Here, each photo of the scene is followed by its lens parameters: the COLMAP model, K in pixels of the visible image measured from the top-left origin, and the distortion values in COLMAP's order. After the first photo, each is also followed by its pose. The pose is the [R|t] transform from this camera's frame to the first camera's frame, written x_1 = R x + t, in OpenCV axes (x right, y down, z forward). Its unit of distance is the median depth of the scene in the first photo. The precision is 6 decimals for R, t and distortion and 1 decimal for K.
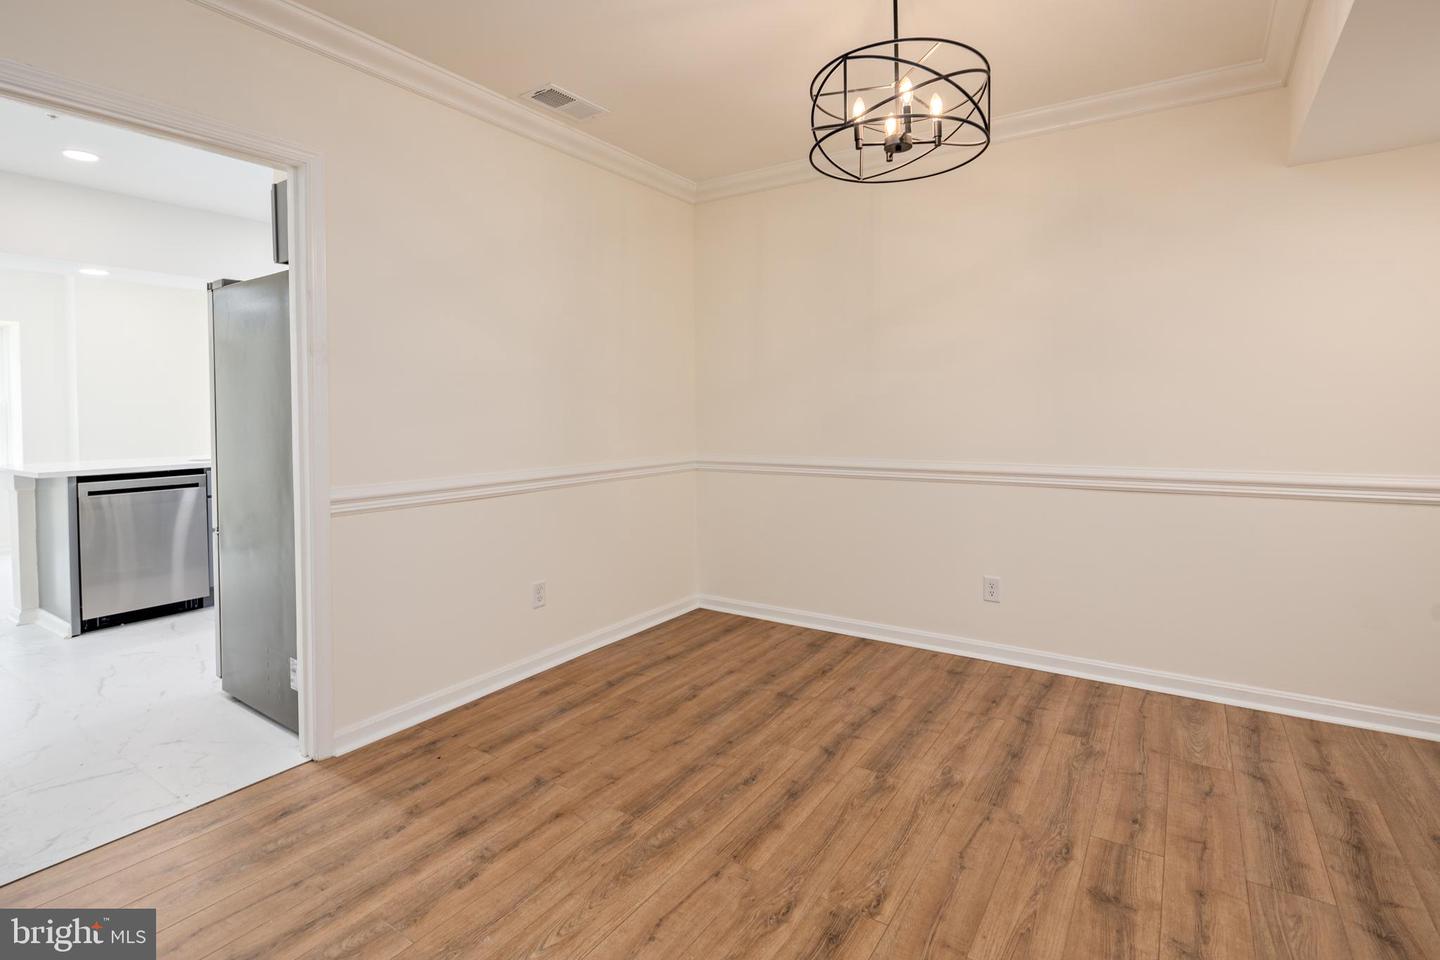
lens RADIAL K [[699.3, 0, 710.4], [0, 699.3, 428.9], [0, 0, 1]] dist [0.008151, -0.006158]
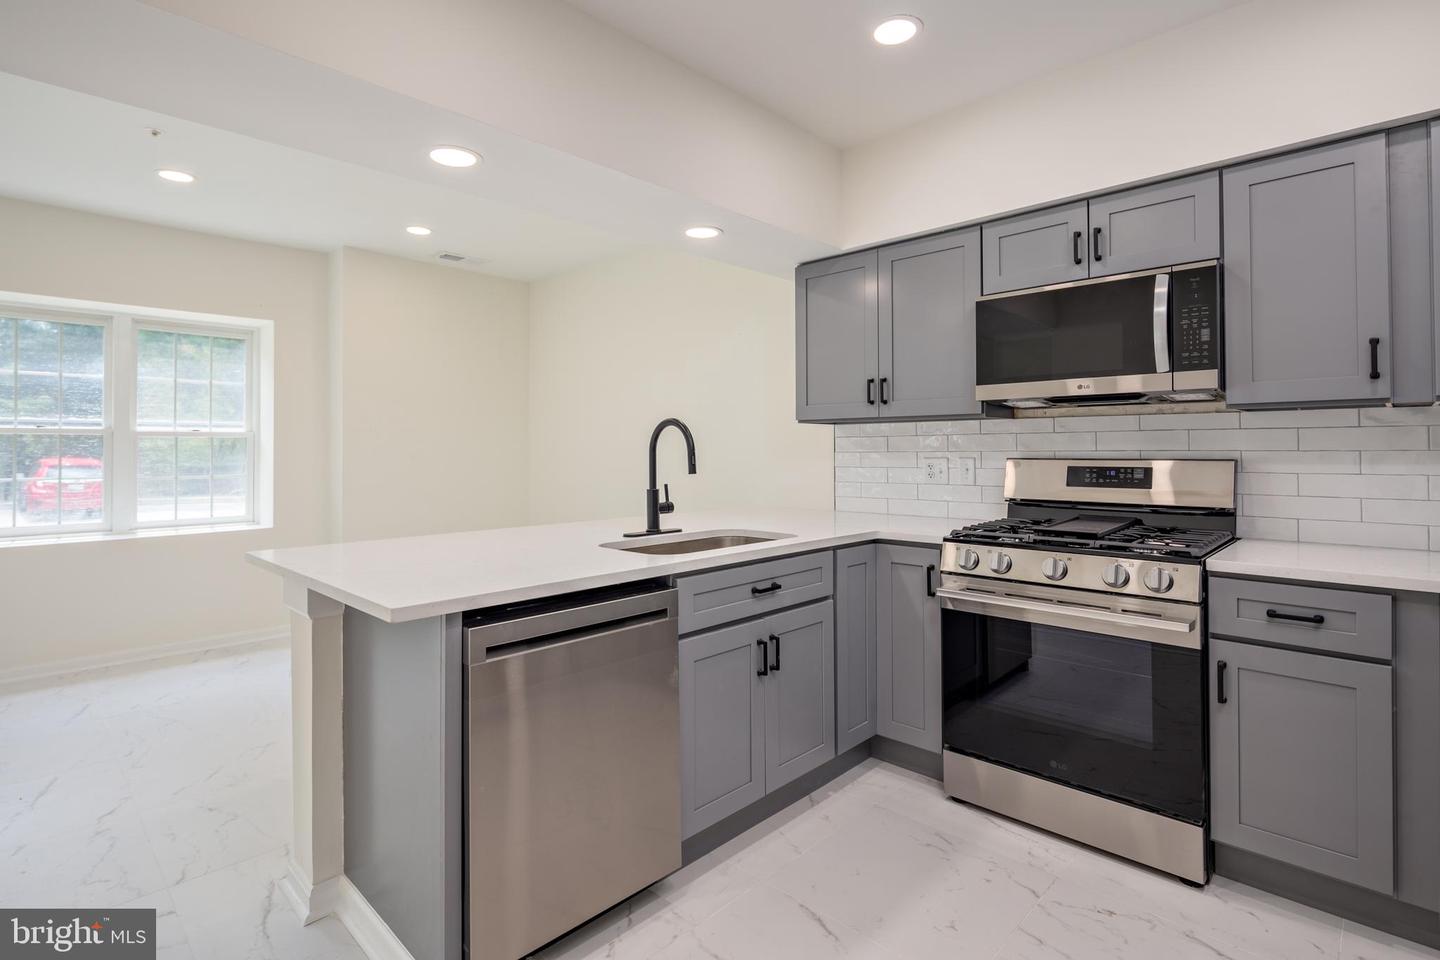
lens RADIAL K [[699.3, 0, 741.3], [0, 699.3, 444.7], [0, 0, 1]] dist [0.008151, -0.006158]
pose [[0.987461, 0.003501, -0.157827, -1.106670], [-0.008226, 0.999537, -0.029296, -0.022729], [0.157652, 0.030227, 0.987032, 1.022564]]
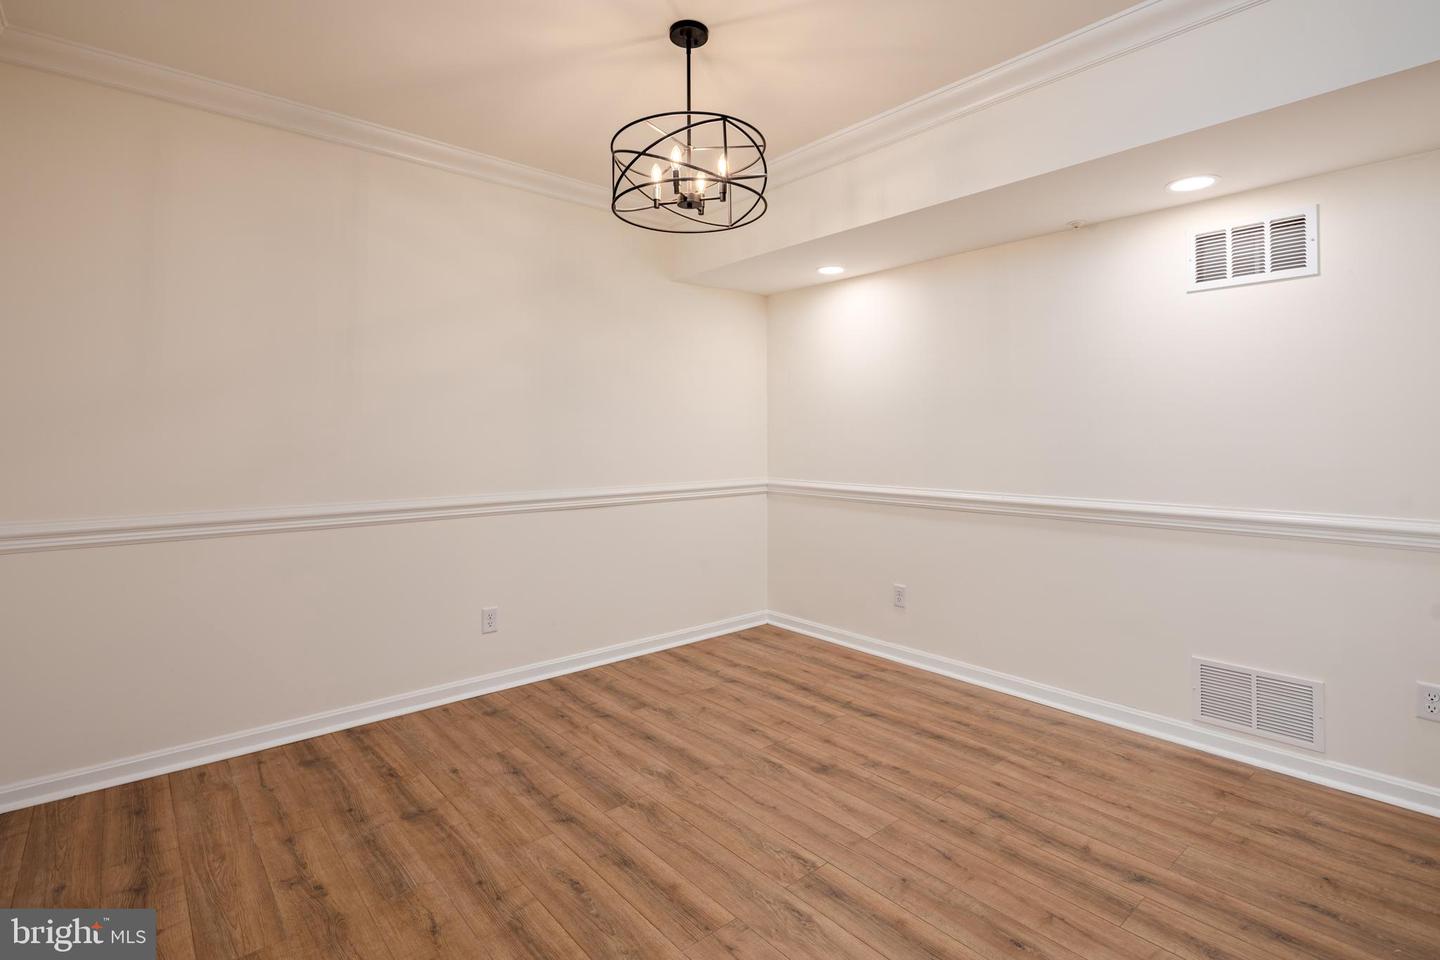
lens RADIAL K [[699.3, 0, 716.6], [0, 699.3, 438.1], [0, 0, 1]] dist [0.008151, -0.006158]
pose [[0.265533, 0.008718, 0.964062, -0.620839], [0.025781, 0.999537, -0.016140, -0.010077], [-0.963757, 0.029141, 0.265186, 0.531736]]
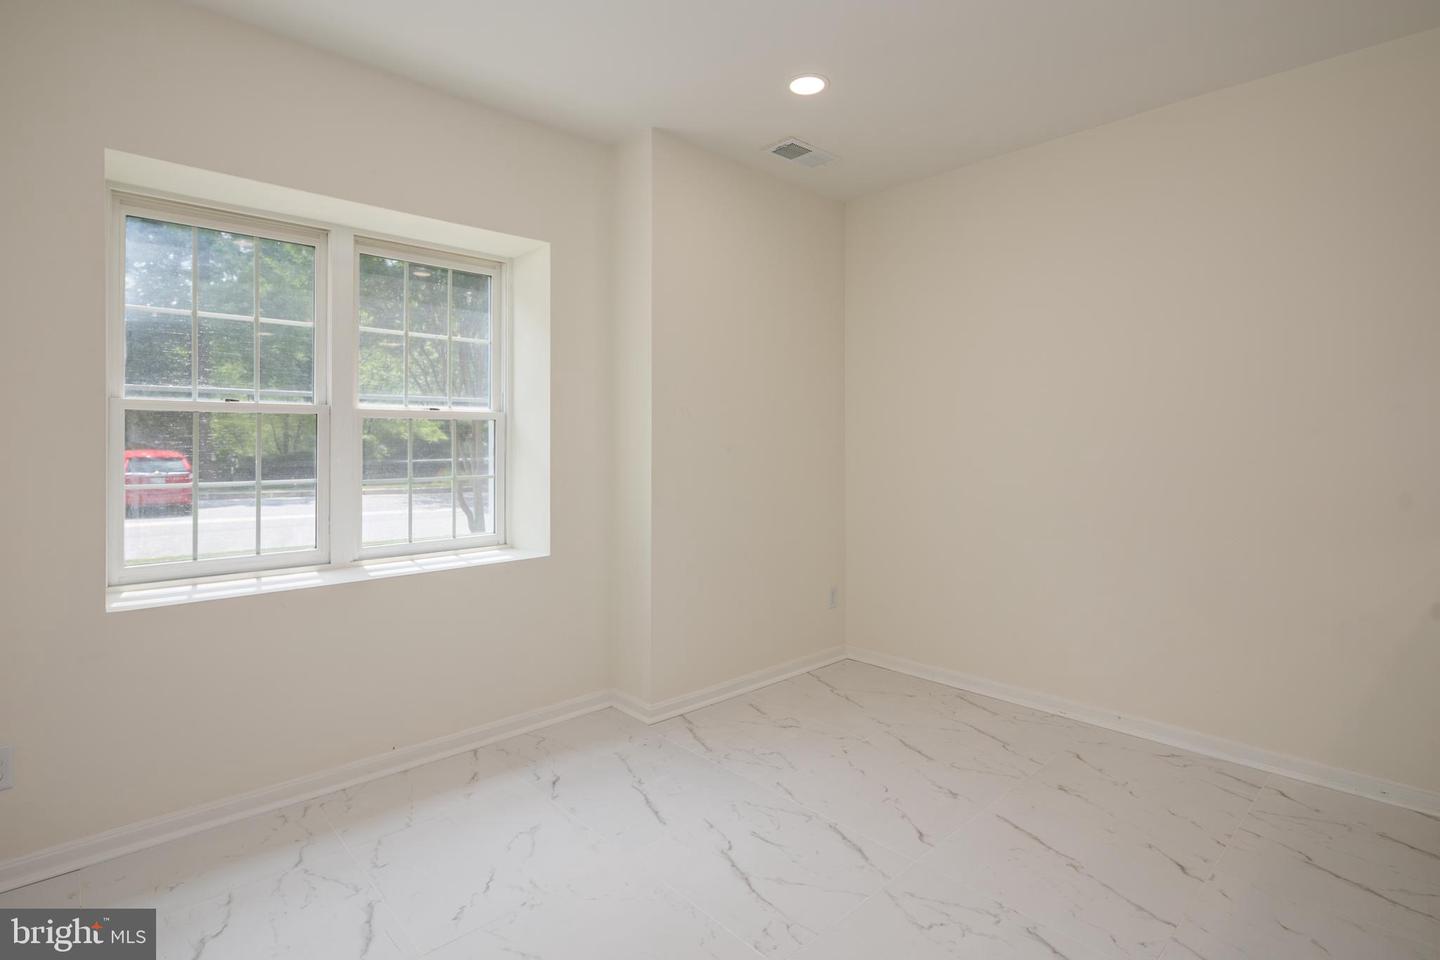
lens RADIAL K [[699.3, 0, 732.4], [0, 699.3, 435.7], [0, 0, 1]] dist [0.008151, -0.006158]
pose [[0.975959, 0.009061, -0.217765, -2.069997], [-0.014897, 0.999572, -0.025172, -0.033640], [0.217444, 0.027811, 0.975677, 1.553609]]
